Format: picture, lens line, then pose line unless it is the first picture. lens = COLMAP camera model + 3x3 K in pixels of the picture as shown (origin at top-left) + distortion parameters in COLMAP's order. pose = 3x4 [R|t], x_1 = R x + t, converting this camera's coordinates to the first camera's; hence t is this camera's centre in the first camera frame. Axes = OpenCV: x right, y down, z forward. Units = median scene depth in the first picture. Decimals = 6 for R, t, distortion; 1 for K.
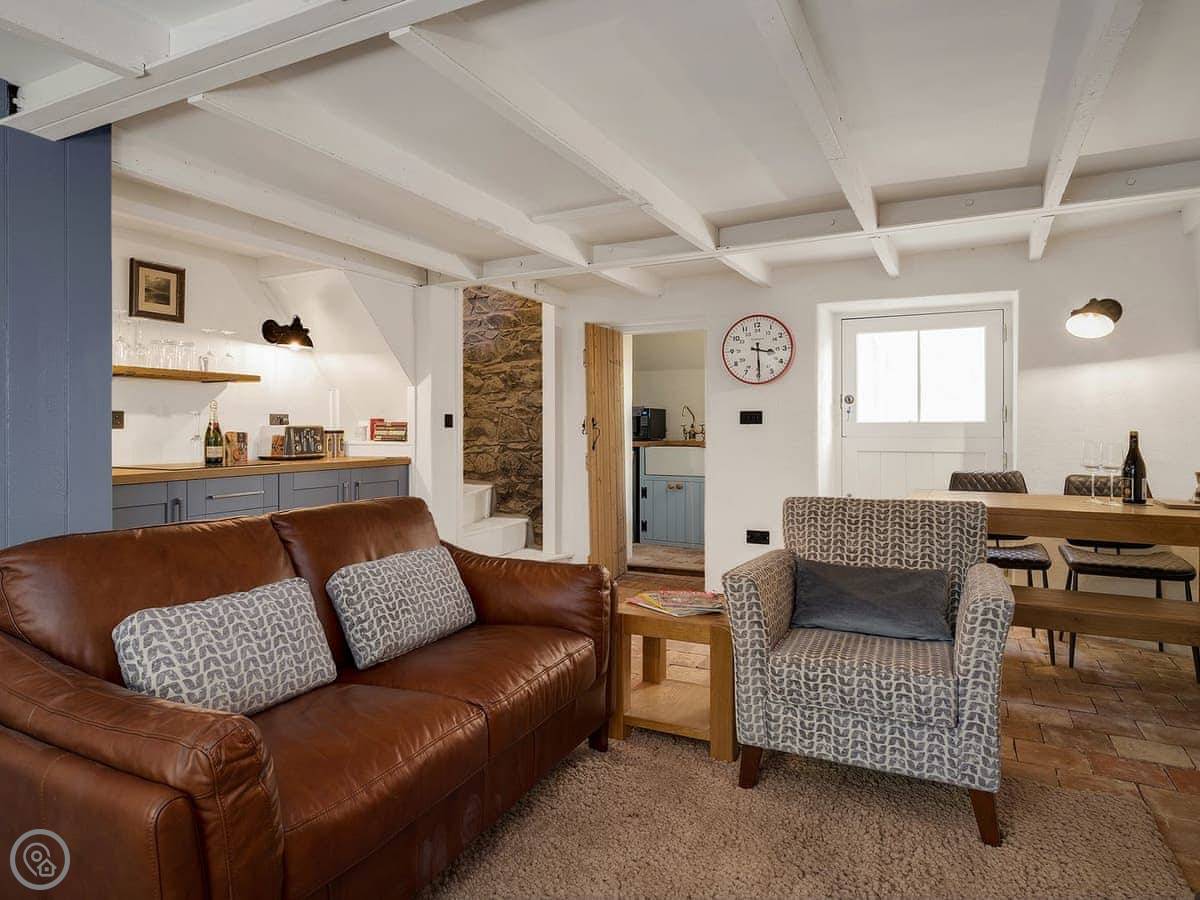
lens RADIAL K [[731.7, 0, 596.9], [0, 731.7, 460.1], [0, 0, 1]] dist [0.024134, 0.000089]
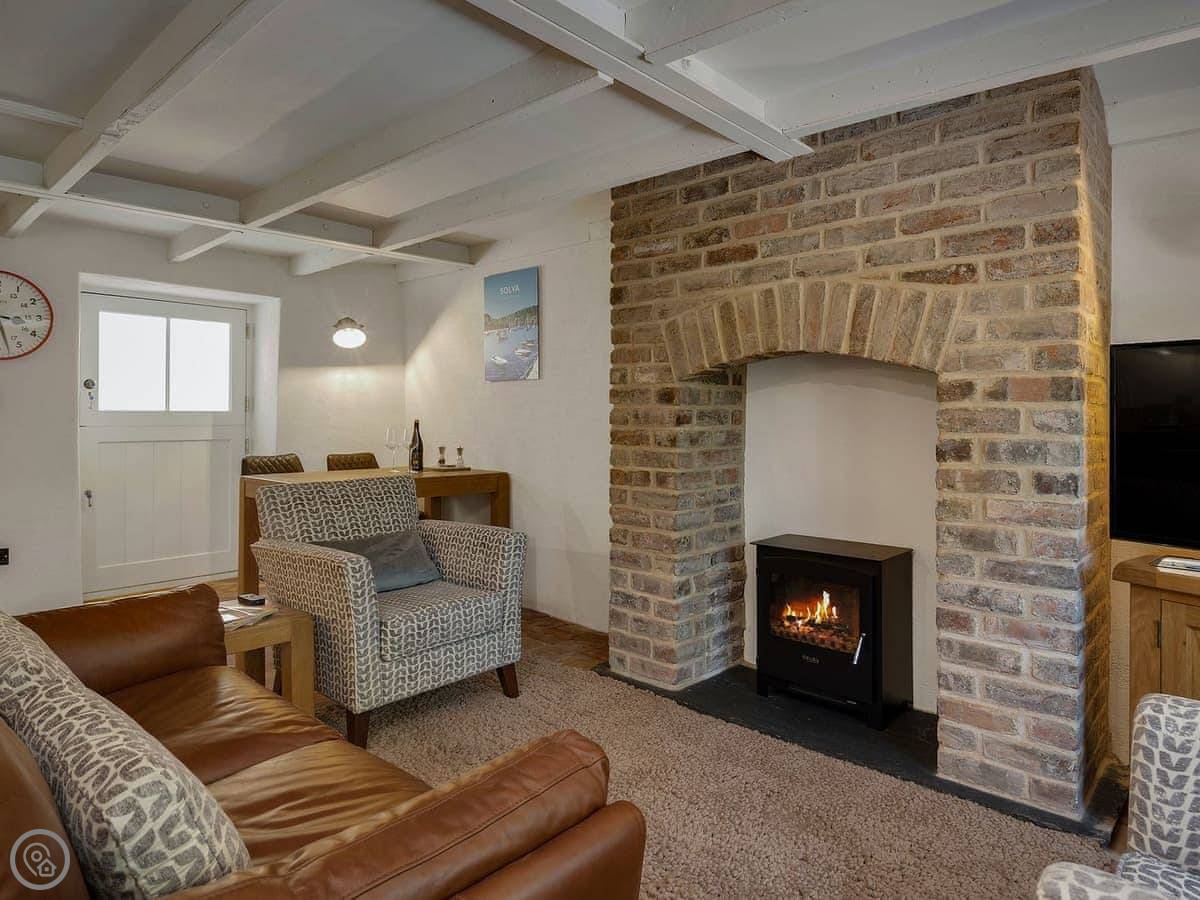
lens RADIAL K [[731.7, 0, 598.6], [0, 731.7, 455.9], [0, 0, 1]] dist [0.024134, 0.000089]
pose [[0.283320, -0.051697, 0.957631, -0.444945], [0.040164, 0.998310, 0.042010, -0.012551], [-0.958184, 0.026560, 0.284917, 0.217790]]
